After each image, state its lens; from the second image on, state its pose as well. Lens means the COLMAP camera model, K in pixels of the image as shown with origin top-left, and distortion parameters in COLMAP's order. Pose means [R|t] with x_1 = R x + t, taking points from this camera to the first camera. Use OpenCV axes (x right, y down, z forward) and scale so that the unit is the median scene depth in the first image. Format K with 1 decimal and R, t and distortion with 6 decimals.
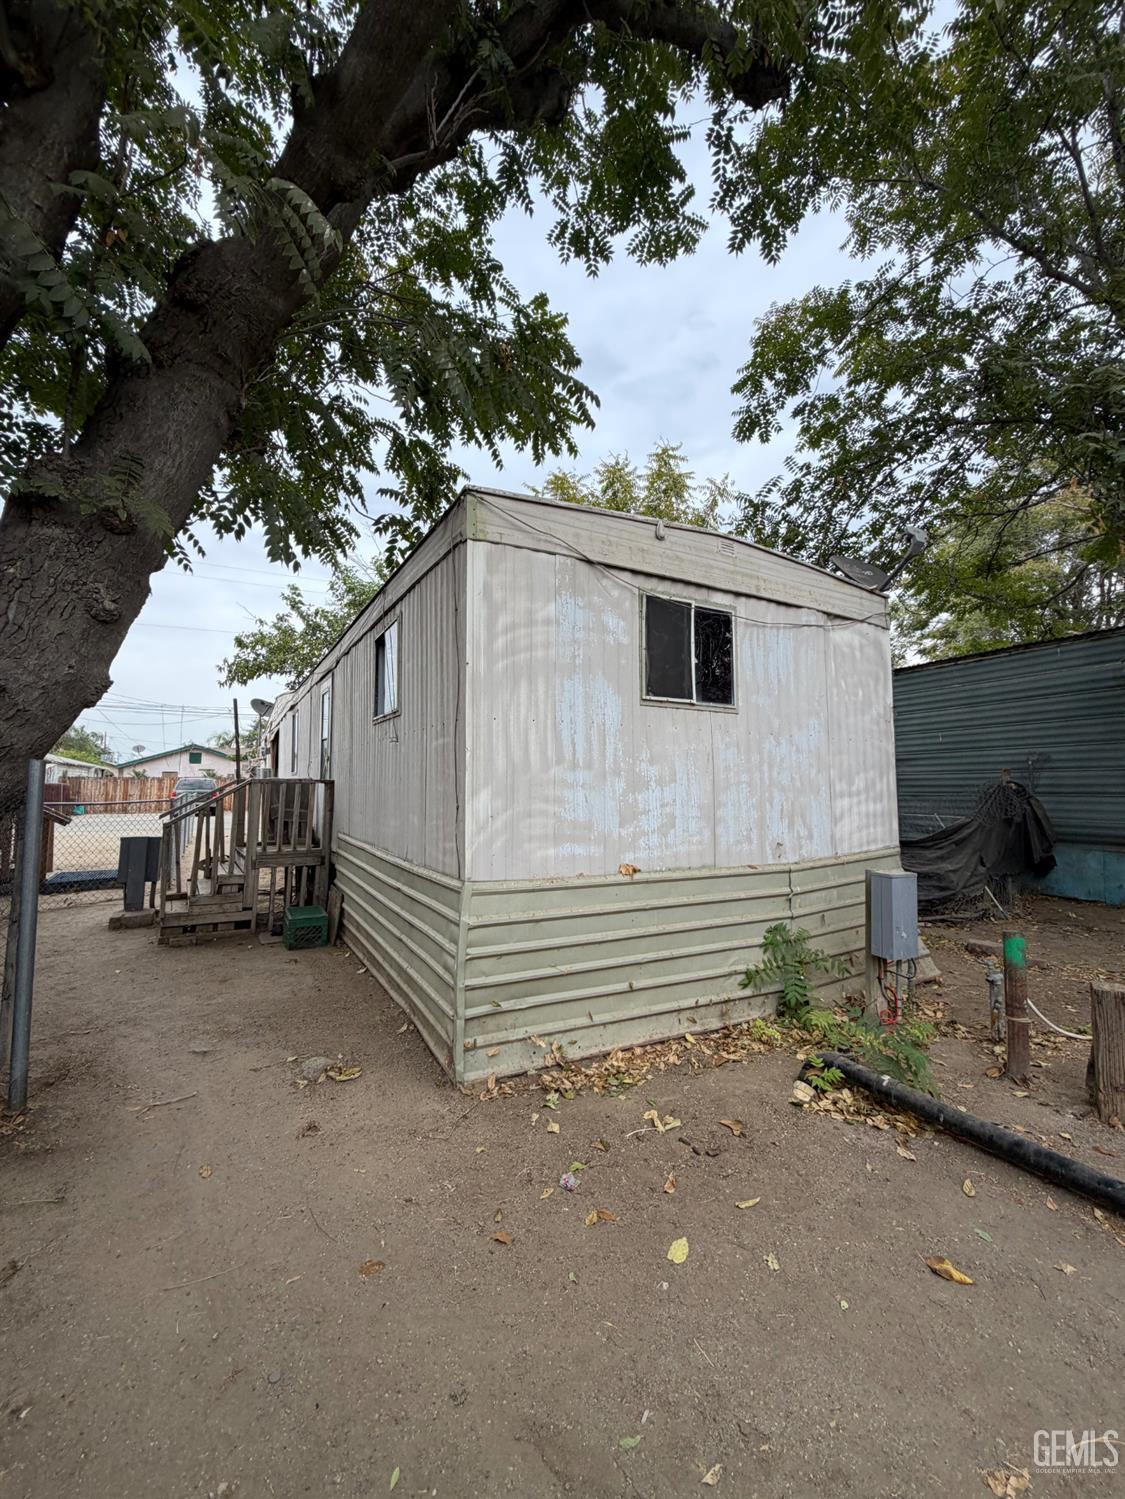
lens RADIAL K [[593.7, 0, 556.5], [0, 593.7, 748.6], [0, 0, 1]] dist [0.002779, 0.000157]
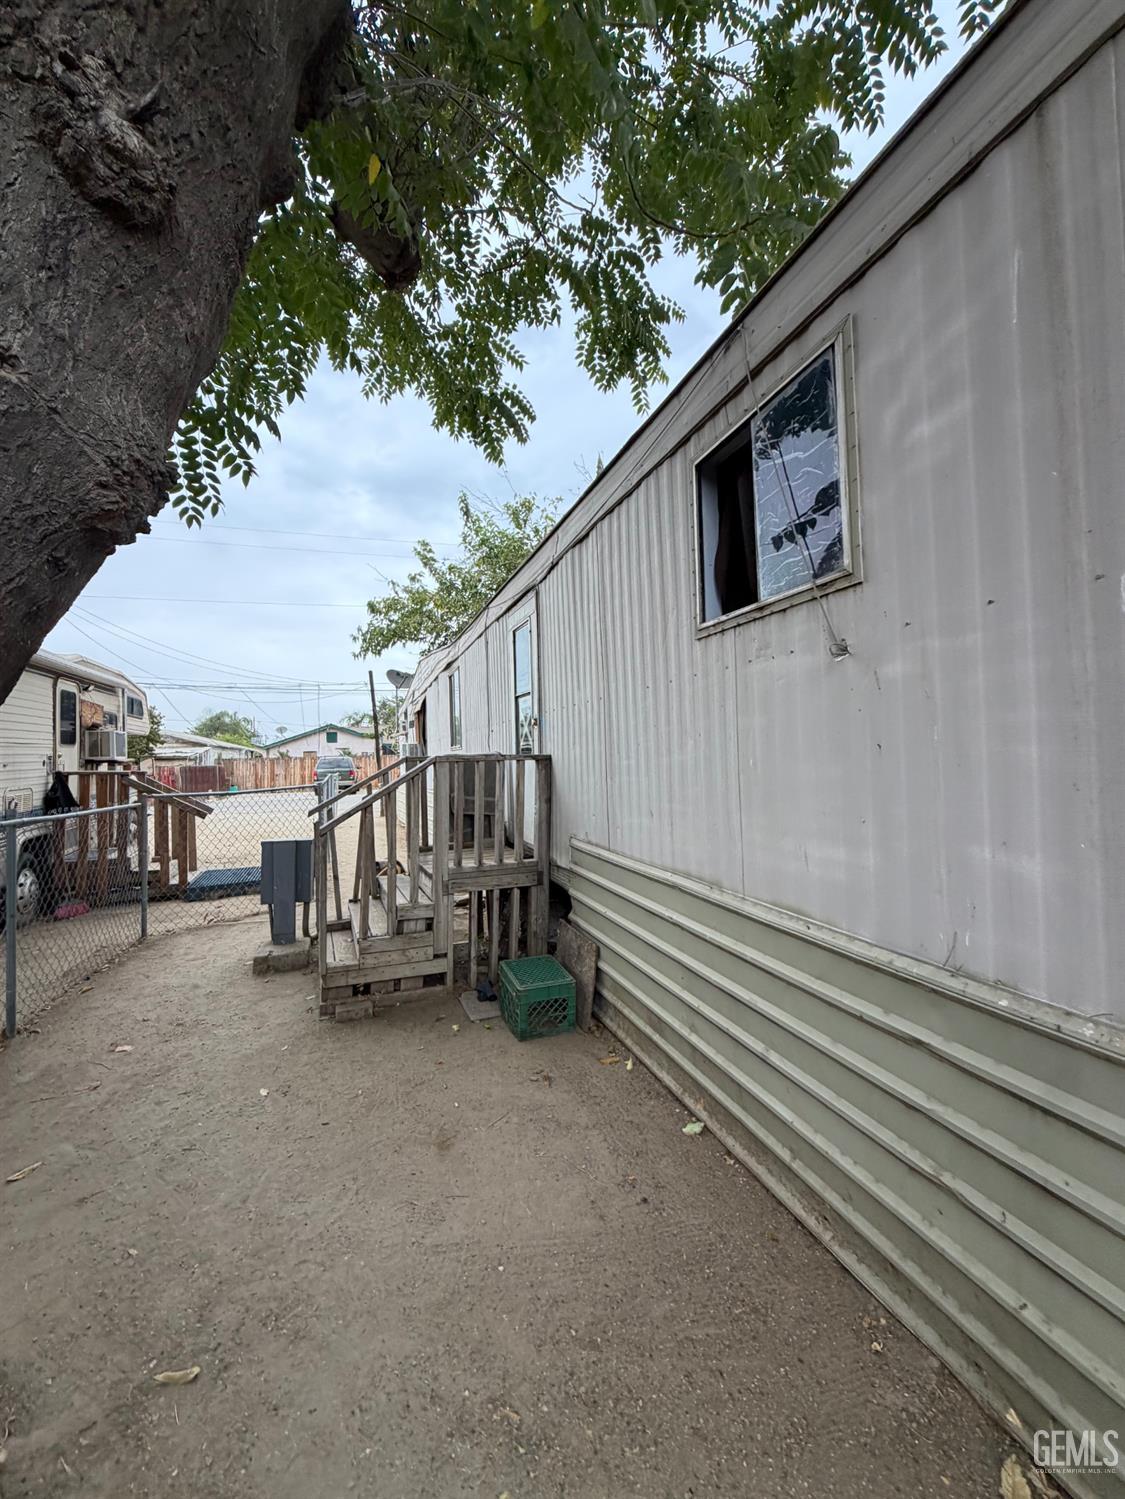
lens RADIAL K [[593.7, 0, 559.2], [0, 593.7, 751.1], [0, 0, 1]] dist [0.002779, 0.000157]
pose [[0.983901, -0.027192, -0.176633, -0.211515], [0.036525, 0.998091, 0.049807, 0.014530], [0.174941, -0.055457, 0.983016, 0.308795]]
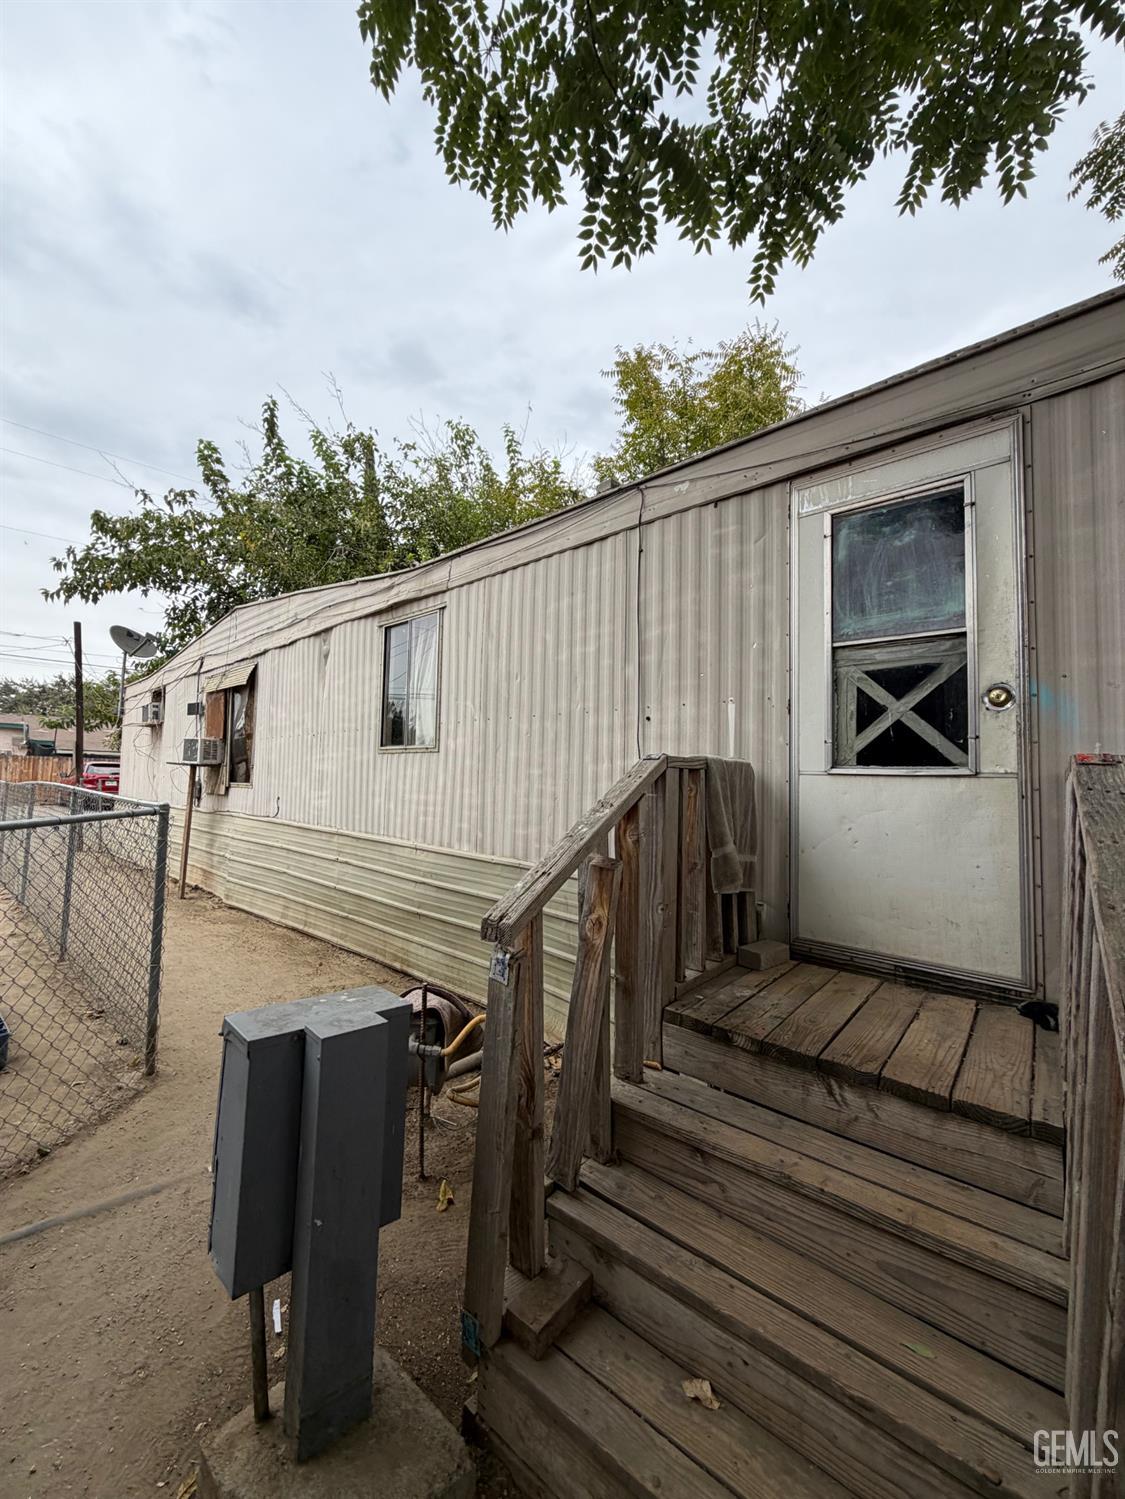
lens RADIAL K [[593.7, 0, 577.3], [0, 593.7, 744.6], [0, 0, 1]] dist [0.002779, 0.000157]
pose [[0.950587, 0.037375, 0.308201, -0.592032], [-0.039192, 0.999232, -0.000295, 0.041469], [-0.307976, -0.011798, 0.951321, 0.684557]]
